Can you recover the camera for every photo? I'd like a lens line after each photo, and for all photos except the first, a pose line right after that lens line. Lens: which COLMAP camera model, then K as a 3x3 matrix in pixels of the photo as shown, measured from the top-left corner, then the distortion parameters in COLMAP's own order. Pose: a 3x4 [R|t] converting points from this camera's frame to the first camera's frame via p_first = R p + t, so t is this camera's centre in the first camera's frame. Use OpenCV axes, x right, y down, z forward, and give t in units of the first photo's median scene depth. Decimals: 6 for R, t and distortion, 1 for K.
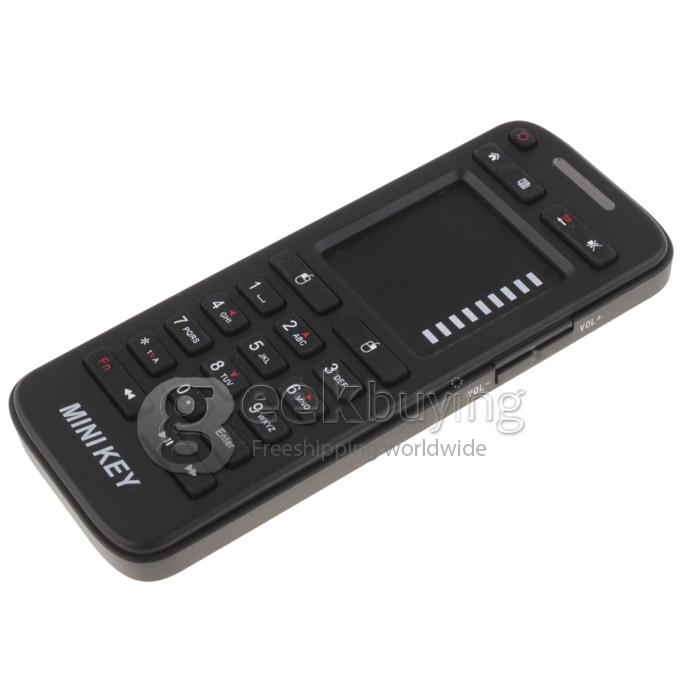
lens RADIAL K [[1945.3, 0, 340.0], [0, 1945.3, 340.0], [0, 0, 1]] dist [0.008869, -0.142009]
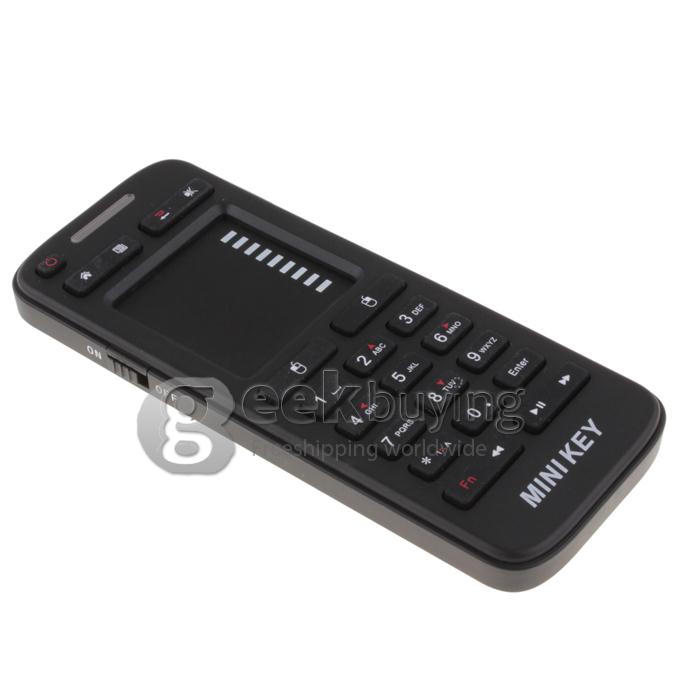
lens RADIAL K [[1945.3, 0, 340.0], [0, 1945.3, 340.0], [0, 0, 1]] dist [0.008869, -0.142009]
pose [[-0.320175, -0.607028, 0.727328, -0.733356], [0.730465, 0.330689, 0.597549, -0.609569], [-0.603248, 0.722608, 0.337534, 0.660917]]
